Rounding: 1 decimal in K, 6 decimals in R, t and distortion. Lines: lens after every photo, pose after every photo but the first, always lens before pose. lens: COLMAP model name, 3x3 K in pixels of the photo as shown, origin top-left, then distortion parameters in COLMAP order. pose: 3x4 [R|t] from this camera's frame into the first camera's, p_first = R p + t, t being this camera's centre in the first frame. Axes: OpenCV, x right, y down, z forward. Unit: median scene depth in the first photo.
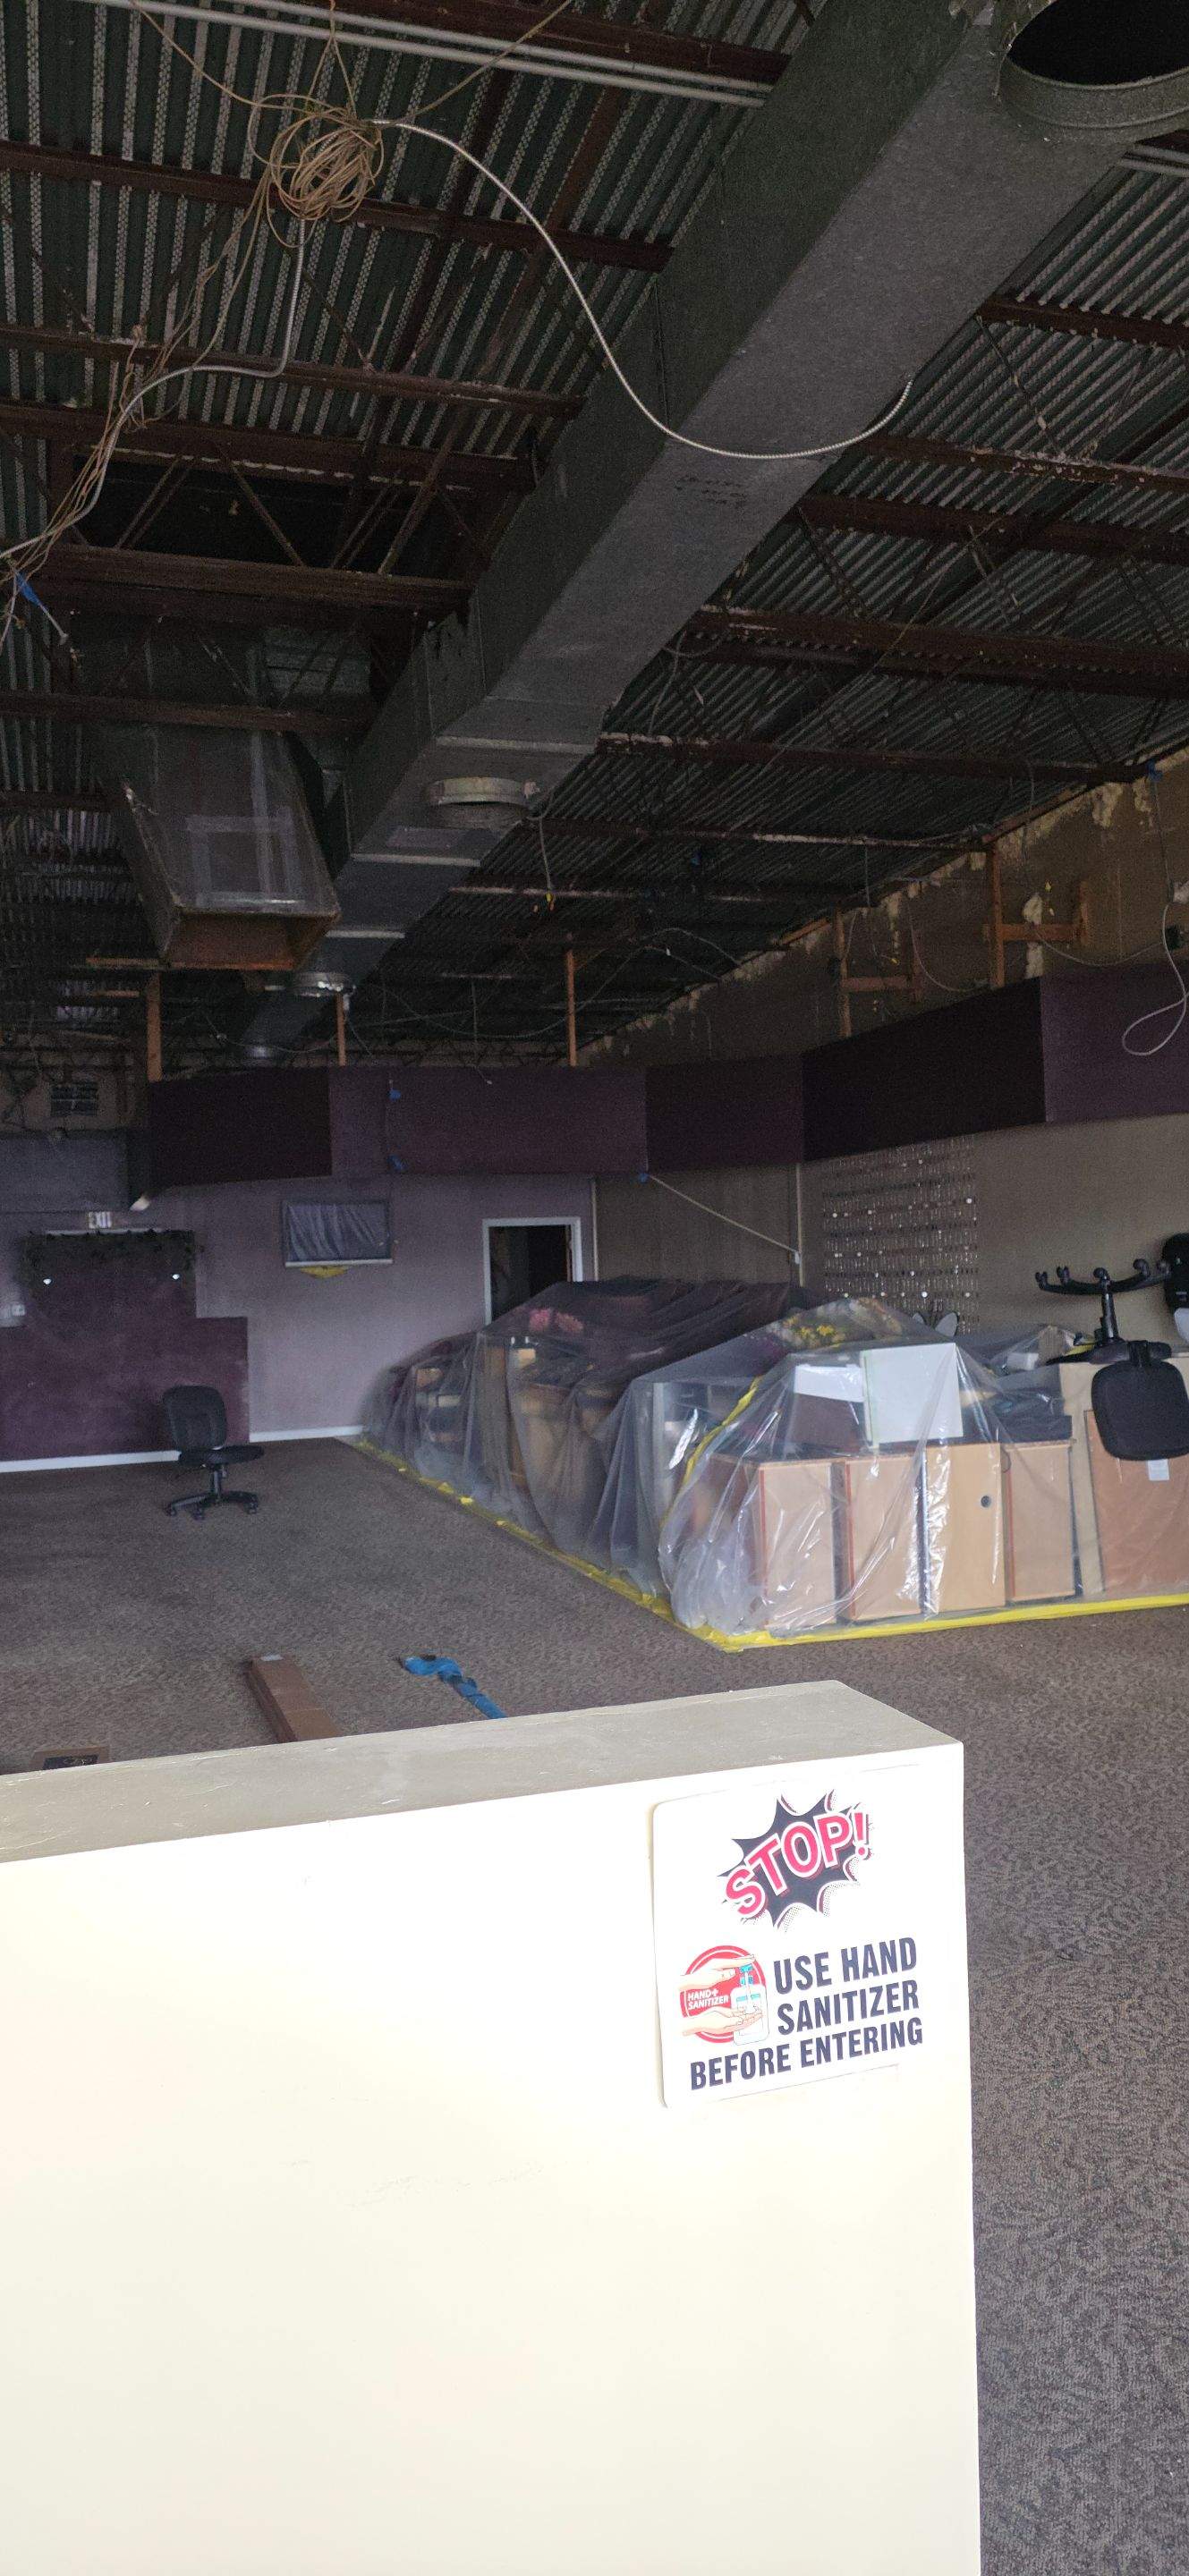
lens RADIAL K [[1695.6, 0, 598.6], [0, 1695.6, 1279.6], [0, 0, 1]] dist [0.071546, -0.072764]
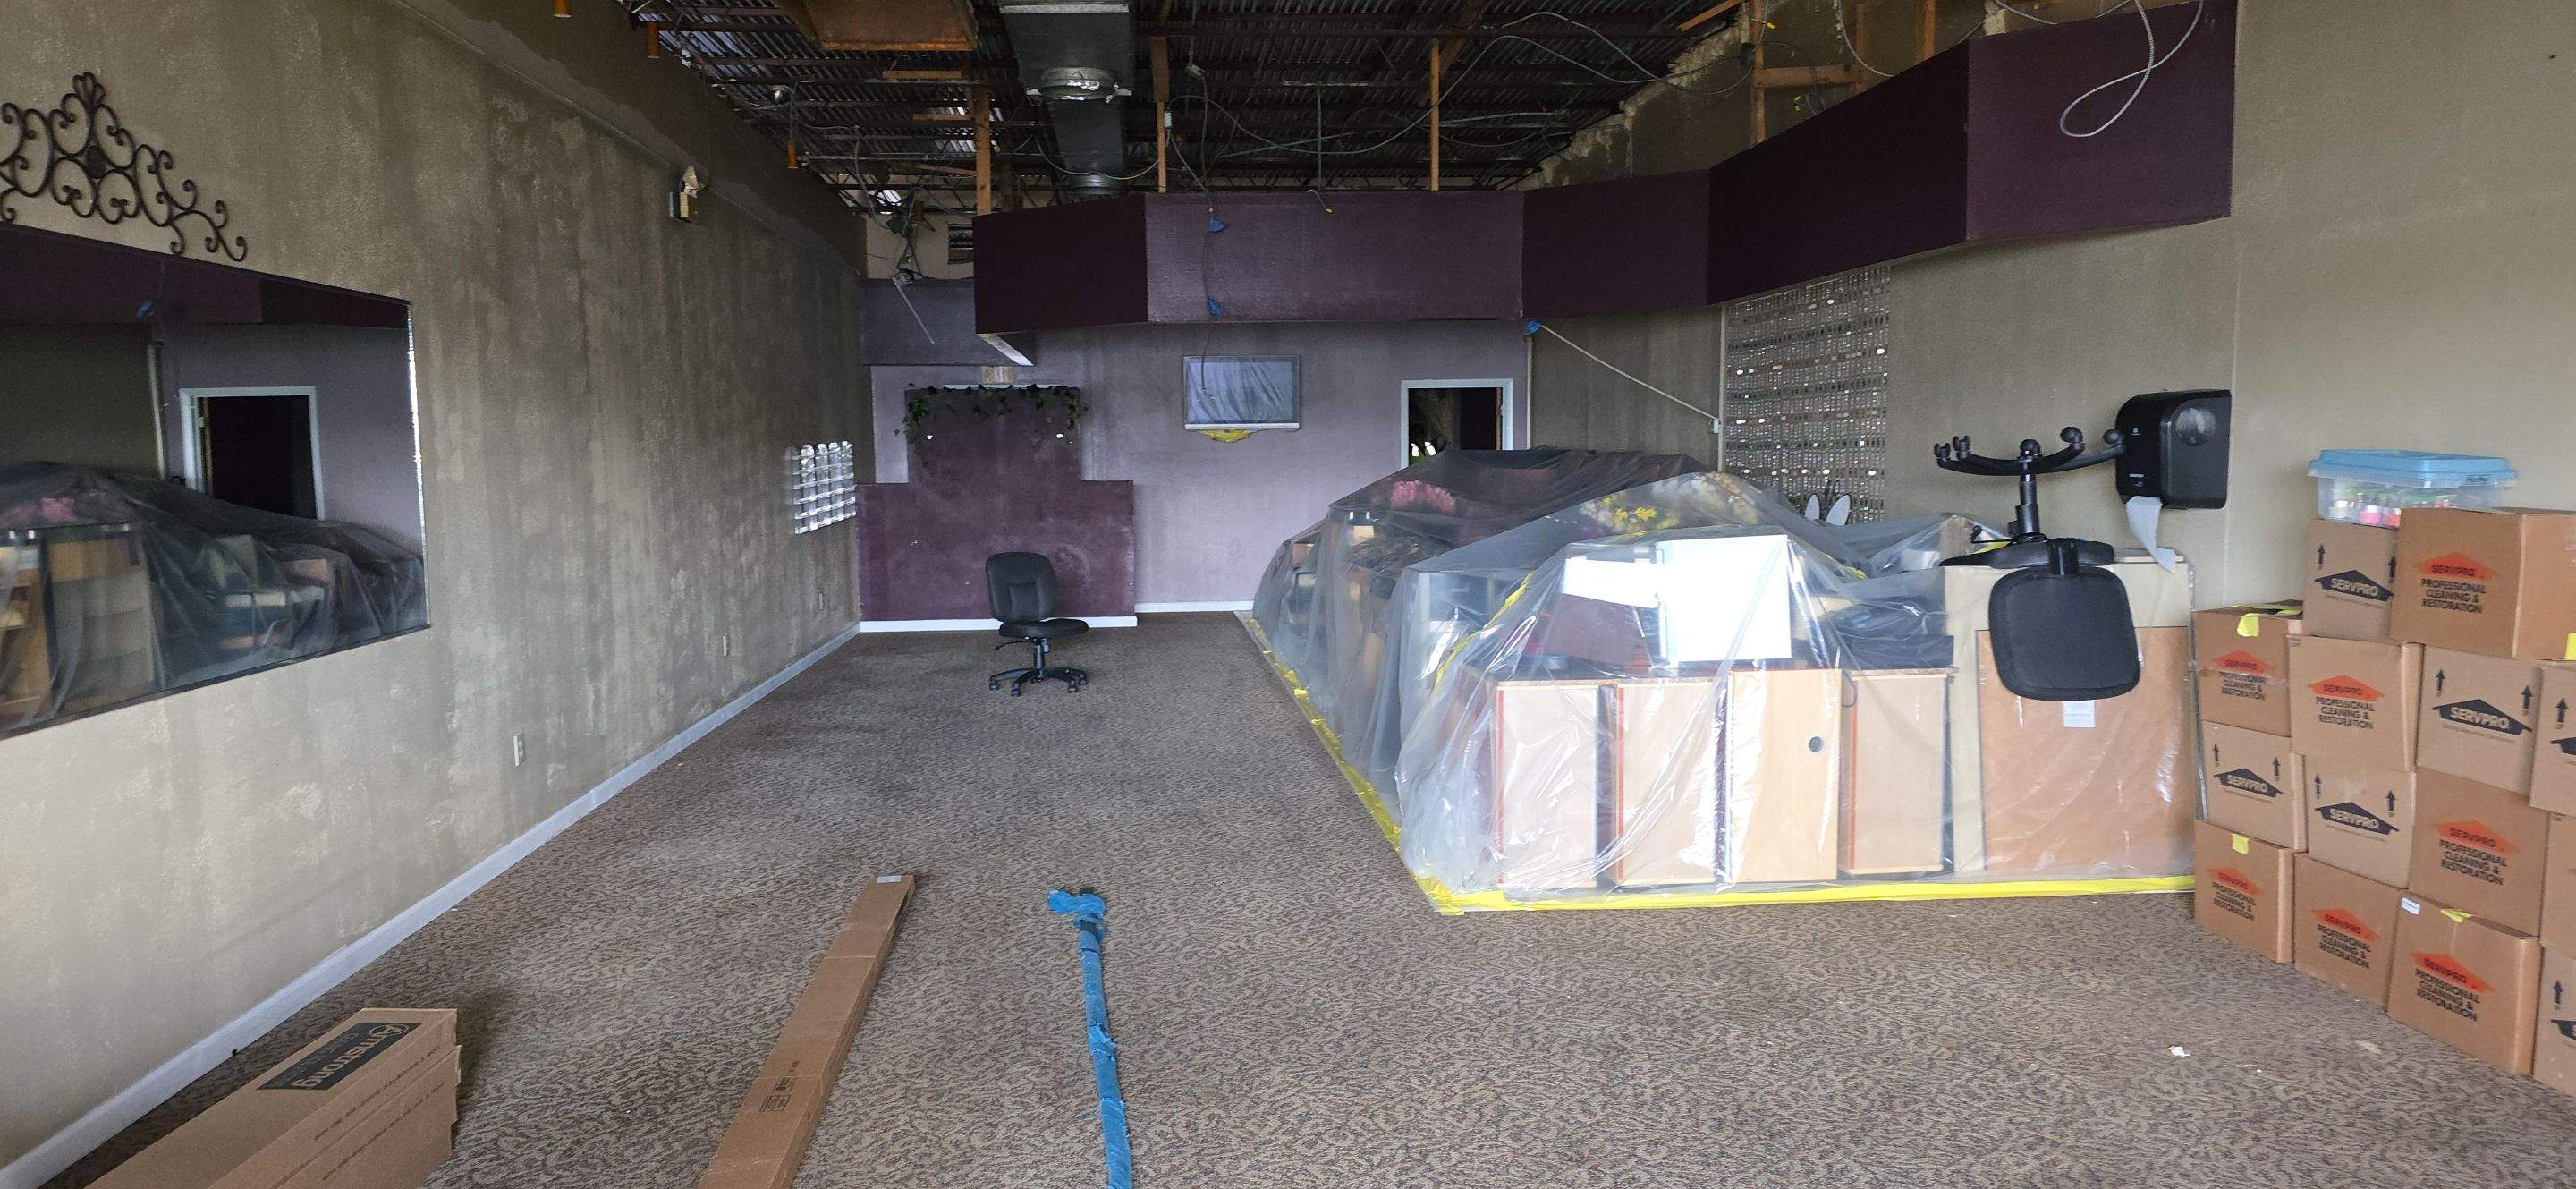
lens RADIAL K [[1695.6, 0, 1268.9], [0, 1695.6, 619.6], [0, 0, 1]] dist [0.071546, -0.072764]
pose [[0.974235, 0.045131, -0.220975, 0.129883], [-0.023129, 0.994601, 0.101164, 0.003031], [0.224347, -0.093446, 0.970019, 0.177658]]
